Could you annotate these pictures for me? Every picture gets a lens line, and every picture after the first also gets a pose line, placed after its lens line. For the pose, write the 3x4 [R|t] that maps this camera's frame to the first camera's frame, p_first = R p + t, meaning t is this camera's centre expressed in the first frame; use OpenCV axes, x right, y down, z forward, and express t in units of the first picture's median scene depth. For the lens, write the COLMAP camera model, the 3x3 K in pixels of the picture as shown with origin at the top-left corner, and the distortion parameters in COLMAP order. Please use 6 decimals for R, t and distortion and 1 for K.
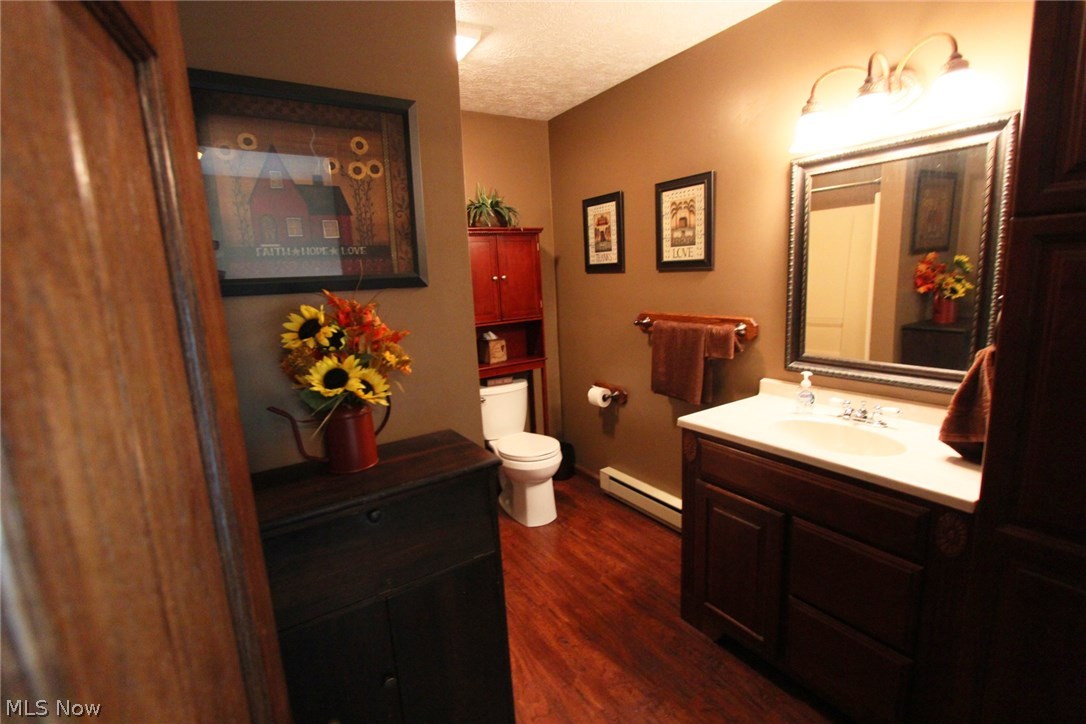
lens RADIAL K [[500.4, 0, 542.1], [0, 500.4, 360.7], [0, 0, 1]] dist [0.002459, 0.000013]
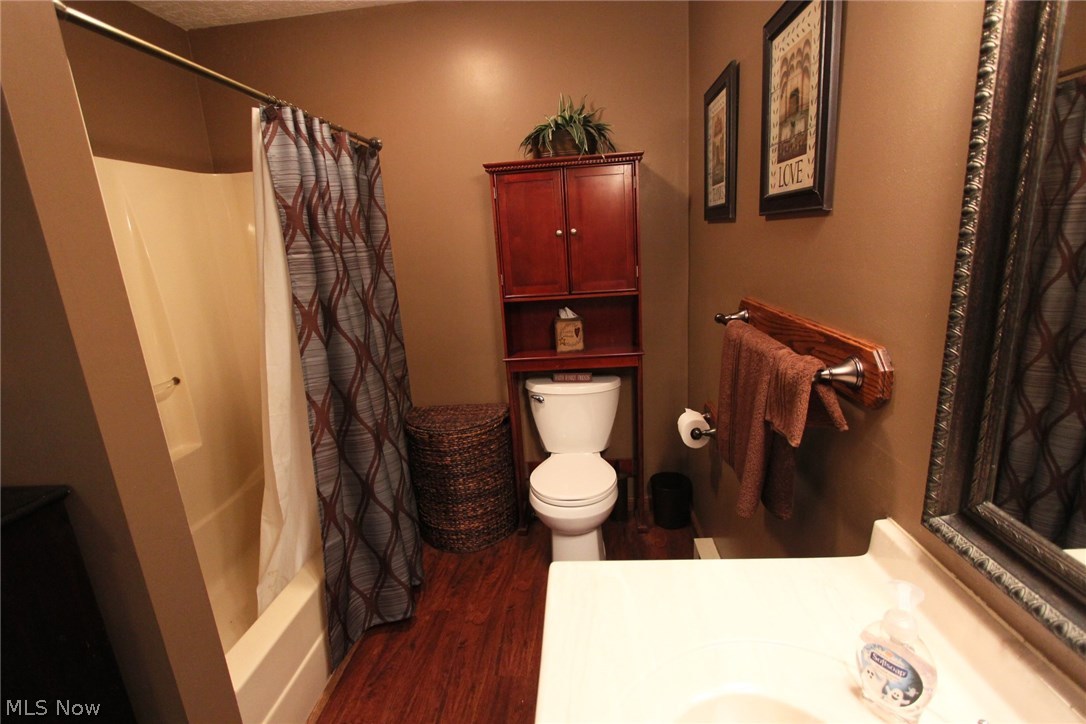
lens RADIAL K [[500.4, 0, 546.8], [0, 500.4, 359.6], [0, 0, 1]] dist [0.002459, 0.000013]
pose [[0.805782, 0.140292, -0.575355, 0.314598], [-0.085117, 0.988884, 0.121918, -0.072612], [0.586063, -0.049267, 0.808766, 0.412264]]
